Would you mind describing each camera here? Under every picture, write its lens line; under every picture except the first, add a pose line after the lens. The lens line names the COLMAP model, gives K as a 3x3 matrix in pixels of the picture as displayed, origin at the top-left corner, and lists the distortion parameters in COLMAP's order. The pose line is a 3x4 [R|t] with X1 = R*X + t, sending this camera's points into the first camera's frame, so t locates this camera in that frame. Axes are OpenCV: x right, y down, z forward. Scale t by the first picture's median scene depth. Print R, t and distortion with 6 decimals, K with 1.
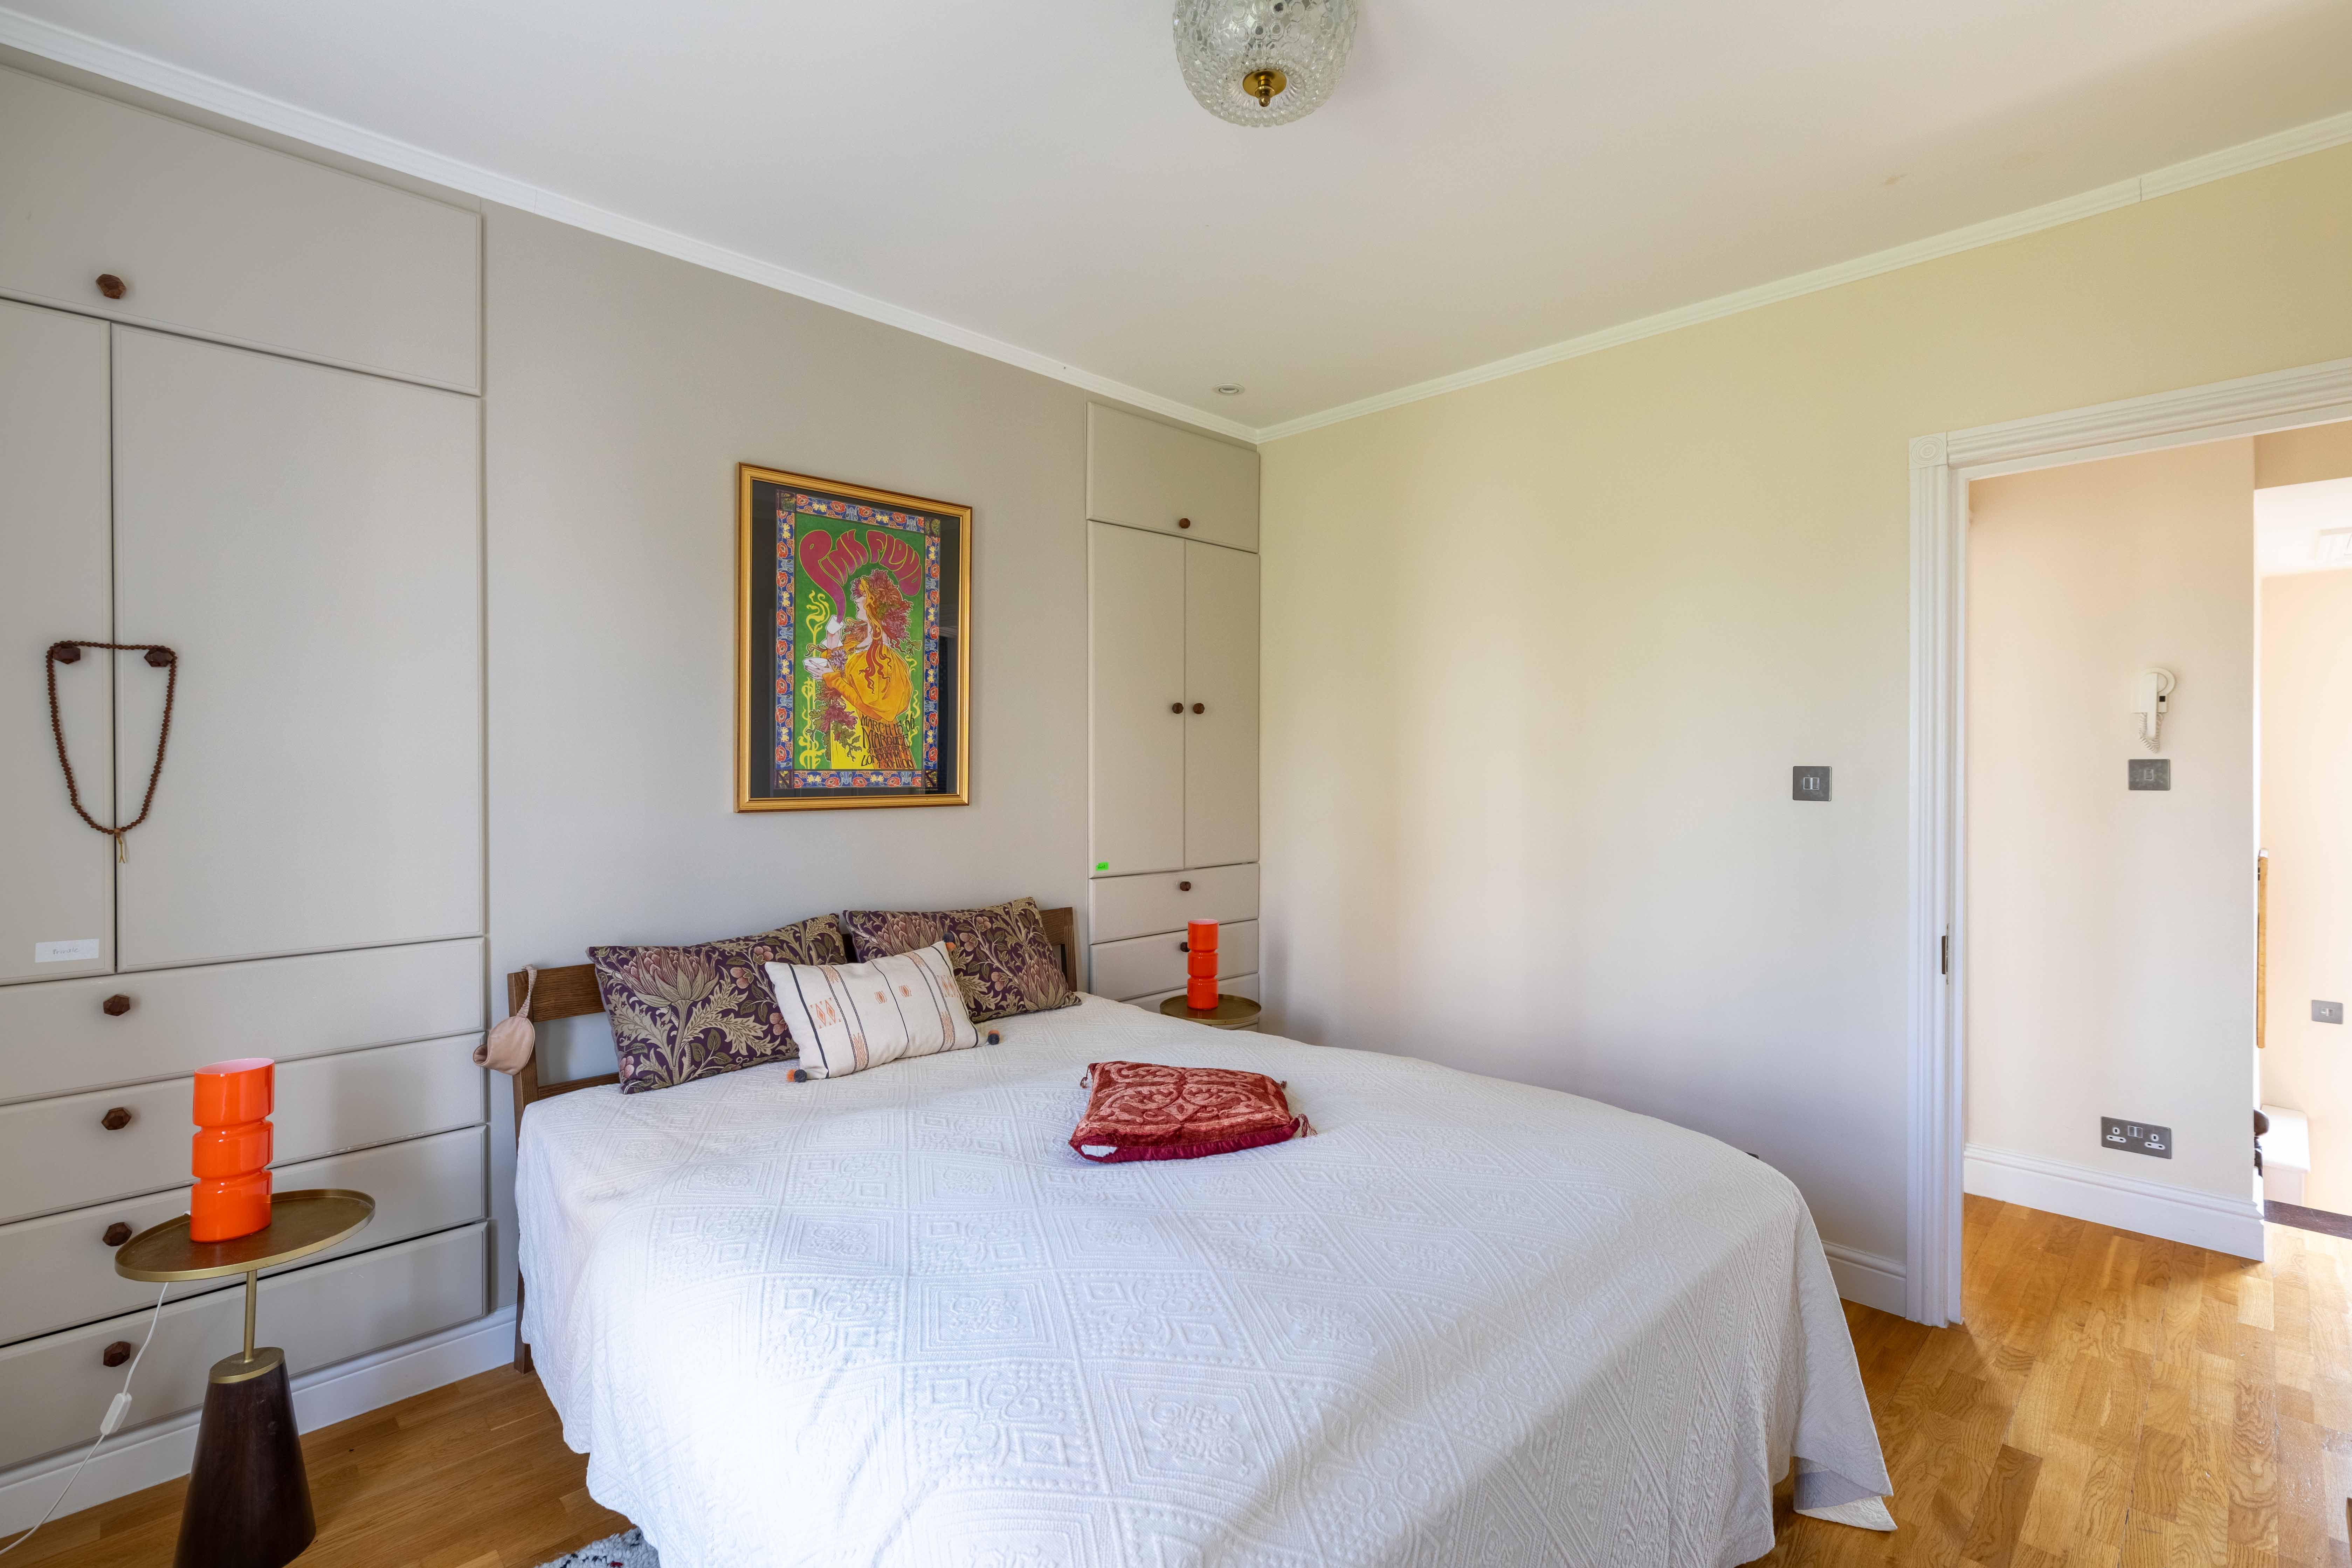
lens RADIAL K [[1079.3, 0, 1175.9], [0, 1079.3, 769.8], [0, 0, 1]] dist [0.009613, -0.001698]
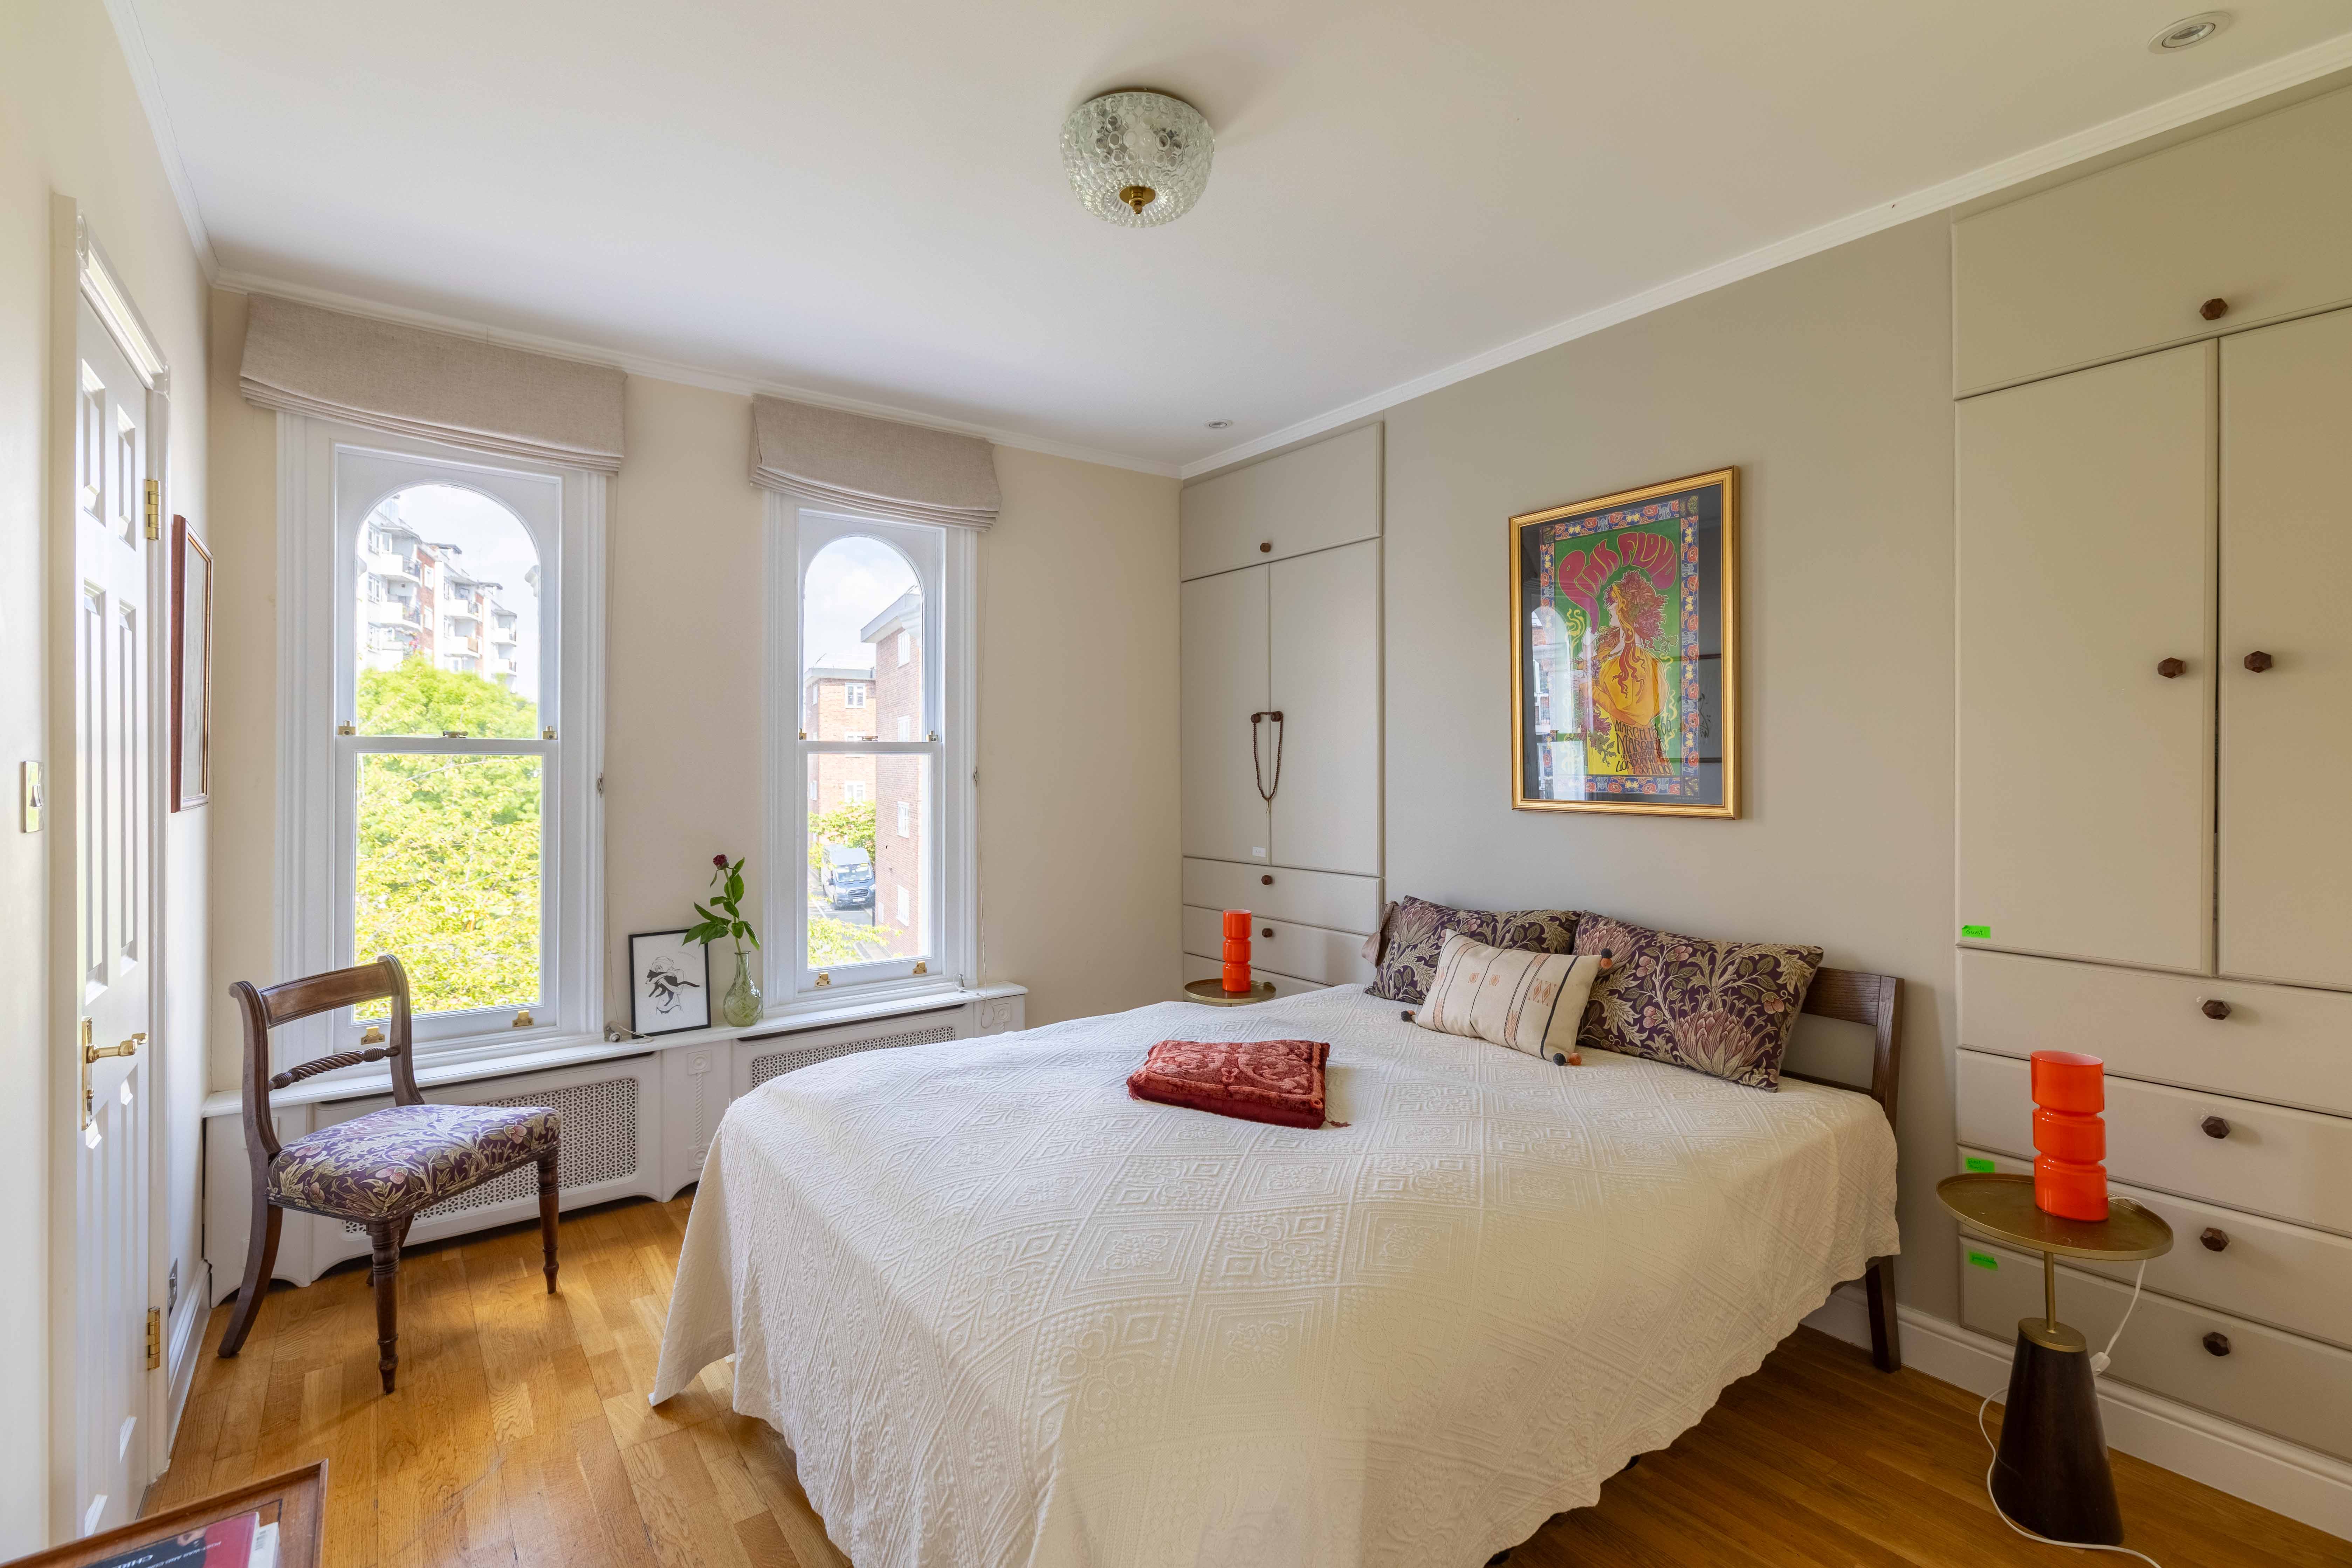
lens RADIAL K [[1049.2, 0, 1214.7], [0, 1049.2, 769.3], [0, 0, 1]] dist [0.003433, -0.000415]
pose [[-0.121237, 0.010229, -0.992571, 0.718788], [-0.001670, 0.999943, 0.010509, -0.015060], [0.992622, 0.002931, -0.121213, 0.742613]]
